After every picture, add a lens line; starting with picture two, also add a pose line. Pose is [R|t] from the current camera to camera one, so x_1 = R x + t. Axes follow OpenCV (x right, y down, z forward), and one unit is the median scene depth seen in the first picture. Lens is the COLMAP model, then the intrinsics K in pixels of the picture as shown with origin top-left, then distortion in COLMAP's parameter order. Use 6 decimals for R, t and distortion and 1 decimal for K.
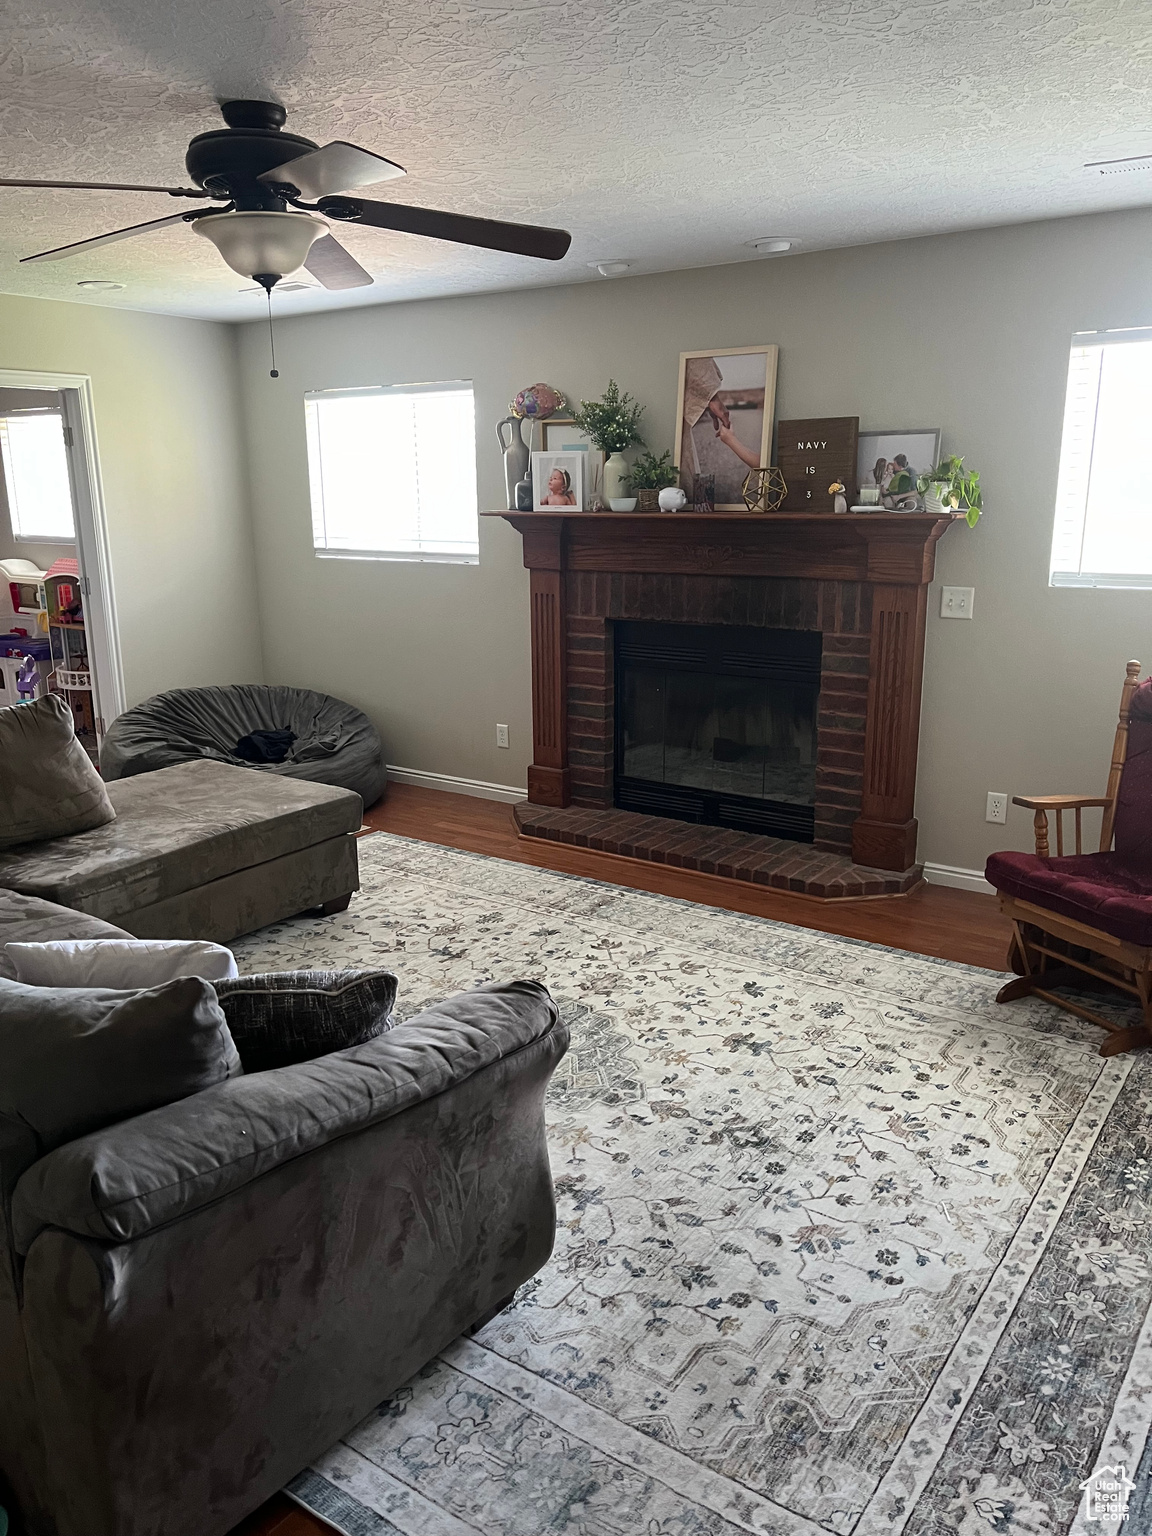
lens RADIAL K [[1166.7, 0, 582.9], [0, 1166.7, 775.6], [0, 0, 1]] dist [0.037528, -0.053779]
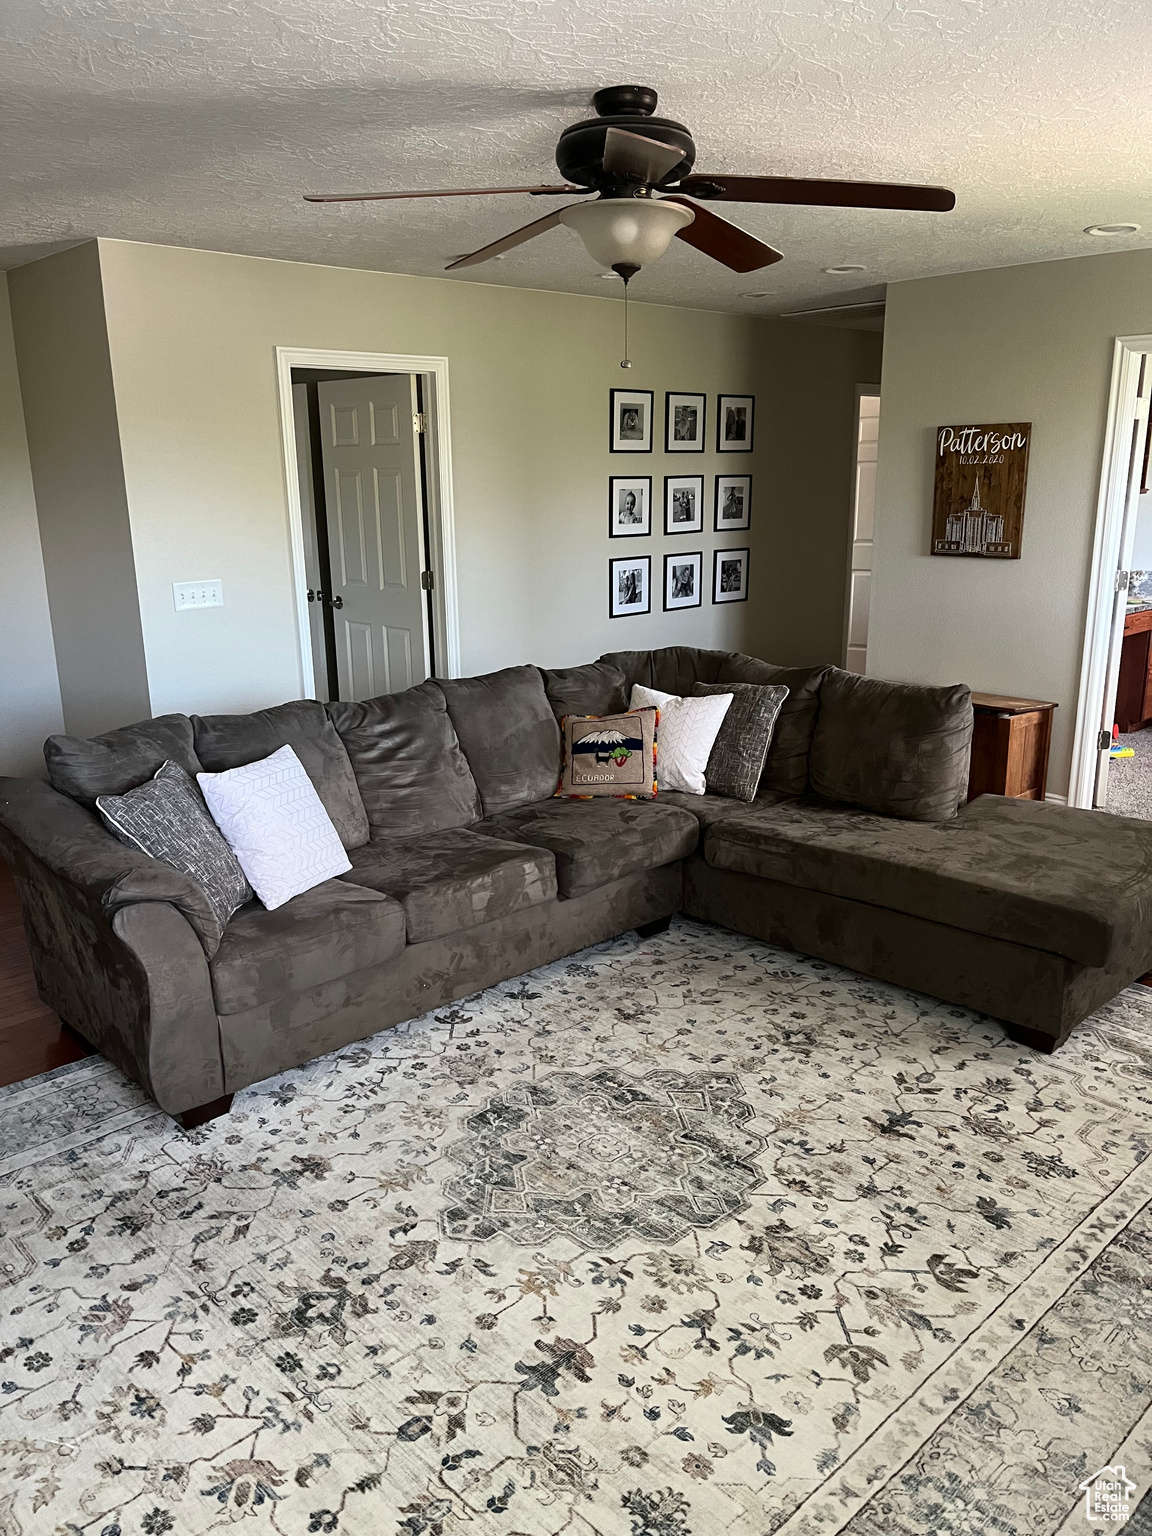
lens RADIAL K [[1166.7, 0, 589.1], [0, 1166.7, 762.7], [0, 0, 1]] dist [0.037528, -0.053779]
pose [[-0.177694, 0.258050, -0.949650, 0.707217], [-0.233101, 0.926507, 0.295378, -0.290395], [0.956080, 0.273851, -0.104483, 1.057446]]
